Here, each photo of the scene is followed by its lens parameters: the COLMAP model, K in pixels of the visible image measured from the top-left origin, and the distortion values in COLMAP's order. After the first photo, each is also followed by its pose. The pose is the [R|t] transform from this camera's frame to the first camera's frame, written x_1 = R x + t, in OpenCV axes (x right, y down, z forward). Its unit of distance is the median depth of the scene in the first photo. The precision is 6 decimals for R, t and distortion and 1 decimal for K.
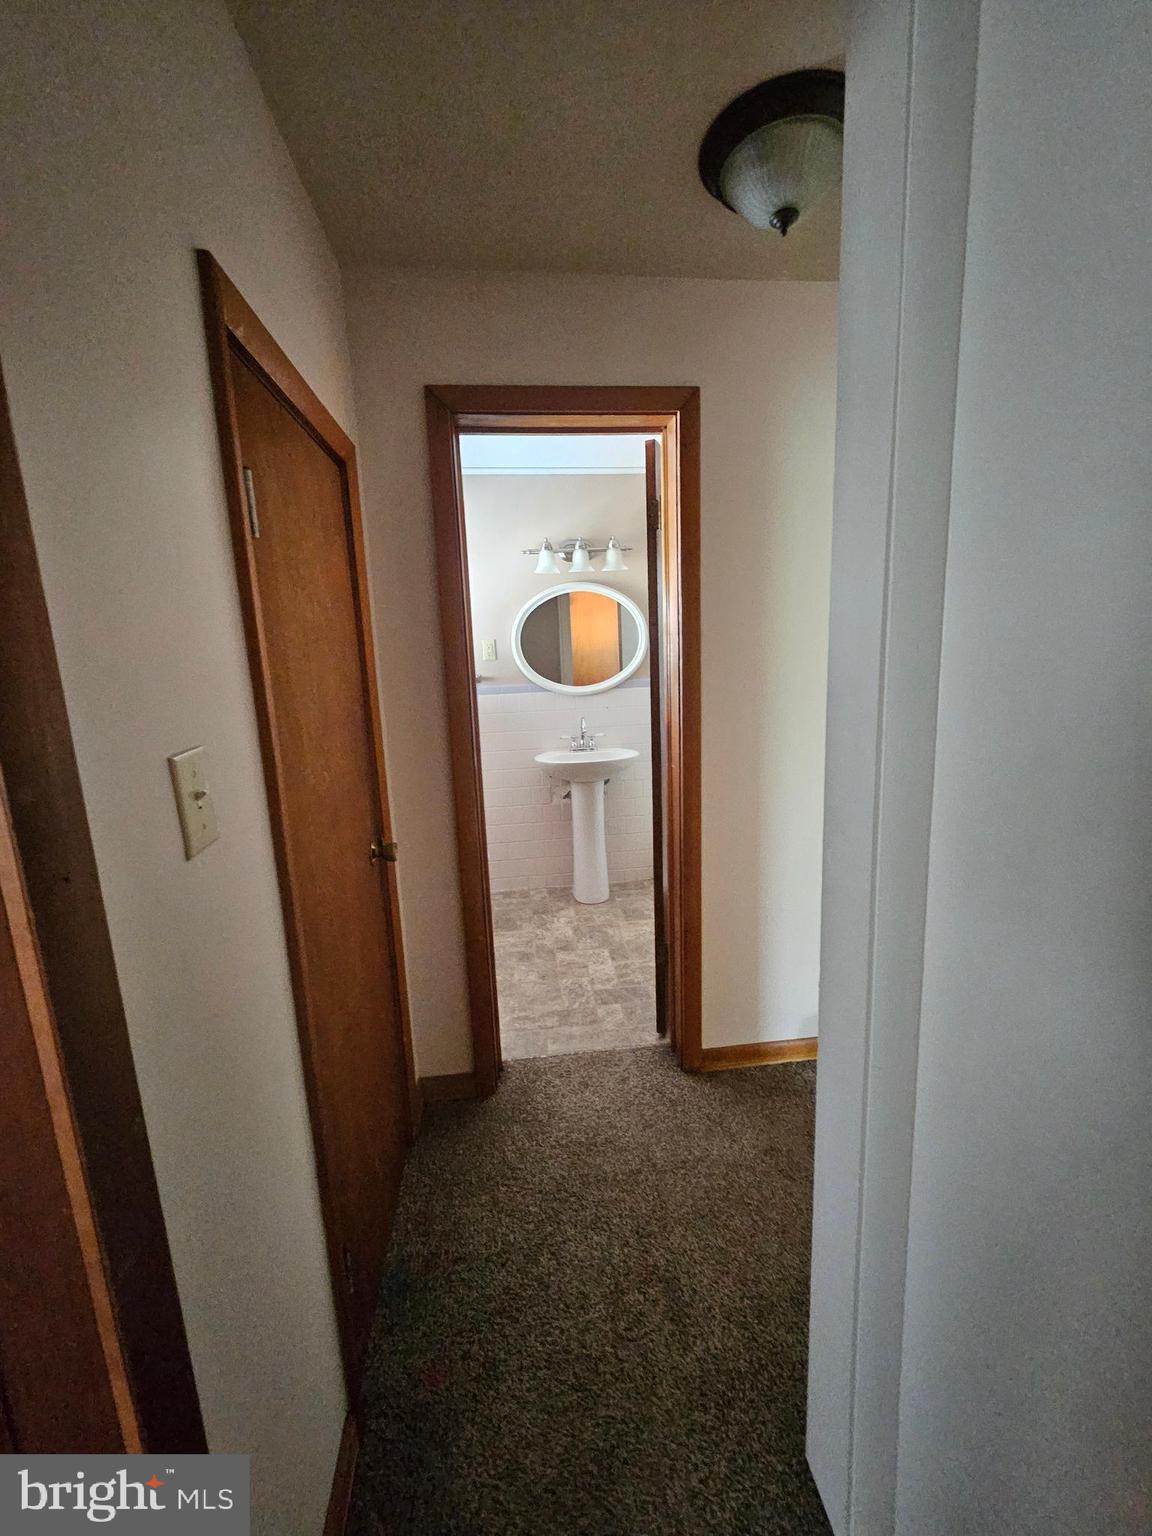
lens RADIAL K [[608.9, 0, 575.6], [0, 608.9, 764.7], [0, 0, 1]] dist [0.002078, -0.000816]
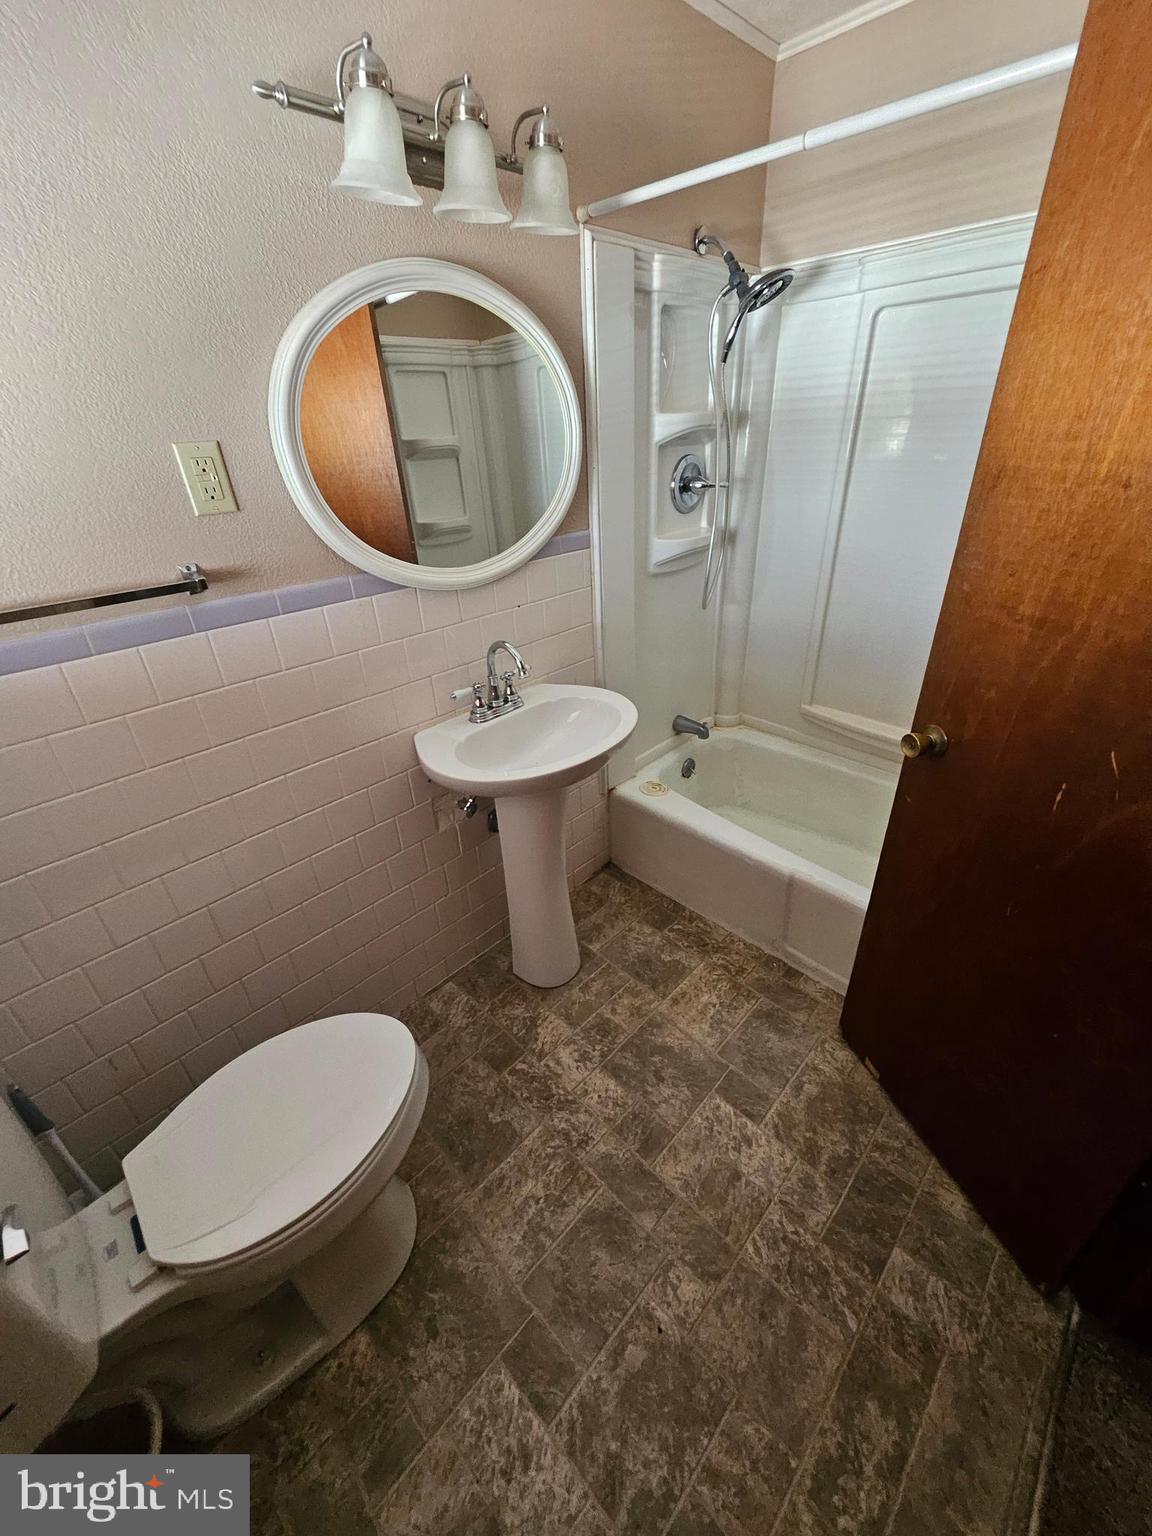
lens RADIAL K [[608.9, 0, 579.9], [0, 608.9, 761.1], [0, 0, 1]] dist [0.002078, -0.000816]
pose [[0.775187, -0.301768, 0.554997, -0.236636], [0.140214, 0.938807, 0.314614, -0.142134], [-0.615975, -0.166066, 0.770063, 0.702587]]
